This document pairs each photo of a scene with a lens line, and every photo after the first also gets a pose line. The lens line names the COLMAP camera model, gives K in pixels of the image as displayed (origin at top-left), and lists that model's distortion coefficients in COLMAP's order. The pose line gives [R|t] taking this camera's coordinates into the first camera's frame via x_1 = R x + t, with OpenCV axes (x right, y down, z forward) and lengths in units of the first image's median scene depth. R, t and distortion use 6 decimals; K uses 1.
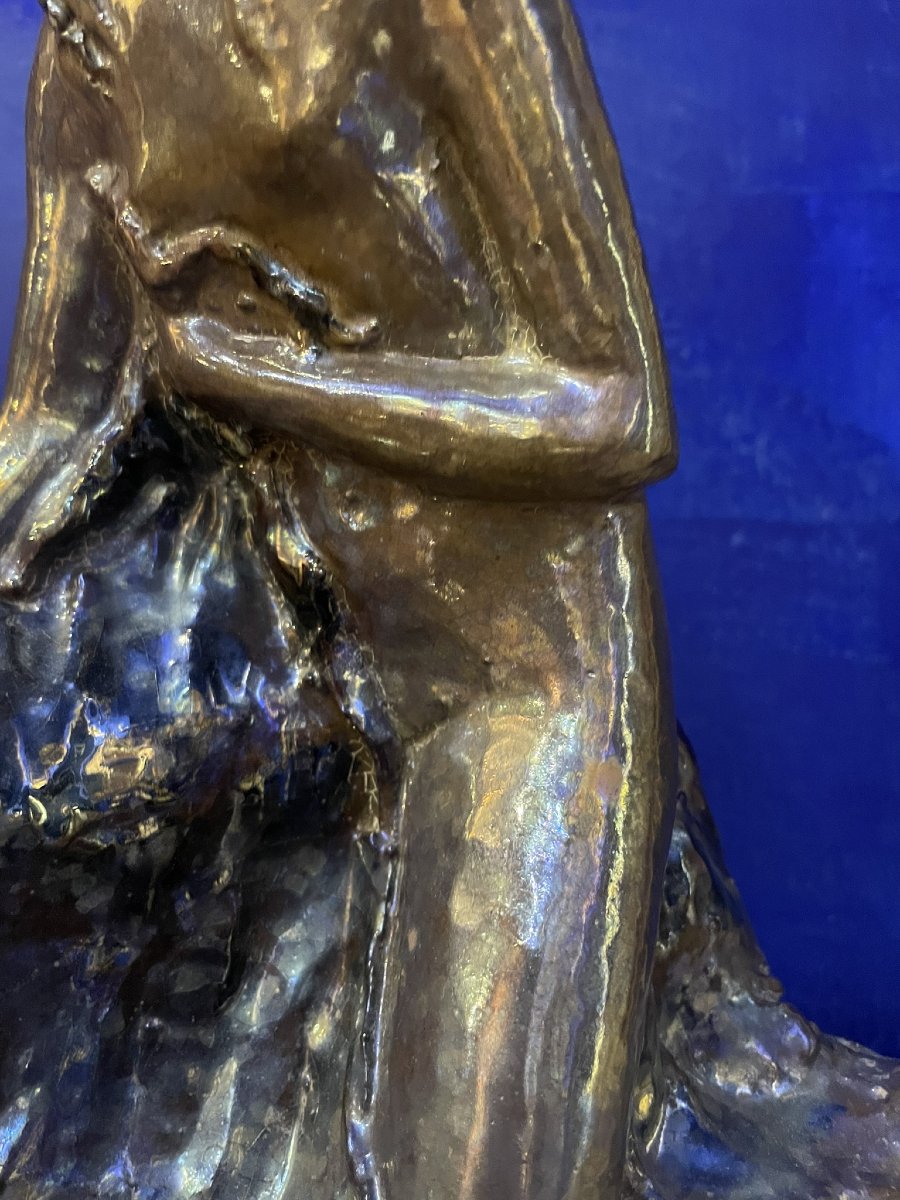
lens RADIAL K [[892.3, 0, 449.0], [0, 892.3, 587.5], [0, 0, 1]] dist [-0.003246, -0.010482]
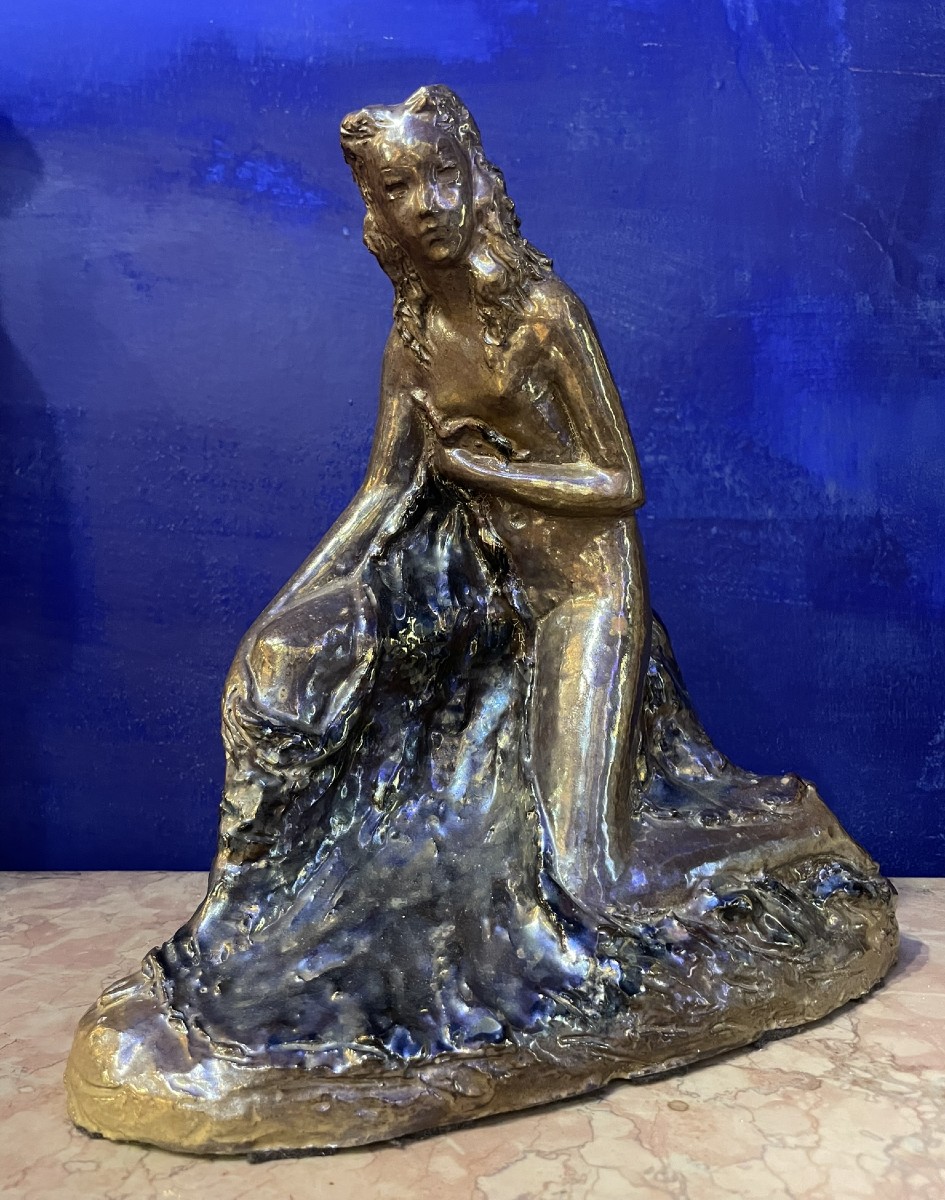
lens RADIAL K [[970.6, 0, 465.9], [0, 970.6, 549.6], [0, 0, 1]] dist [0.070762, -0.041778]
pose [[0.999606, -0.016352, -0.022815, -0.181049], [0.015437, 0.999093, -0.039679, 0.092882], [0.023443, 0.039311, 0.998952, -1.641280]]
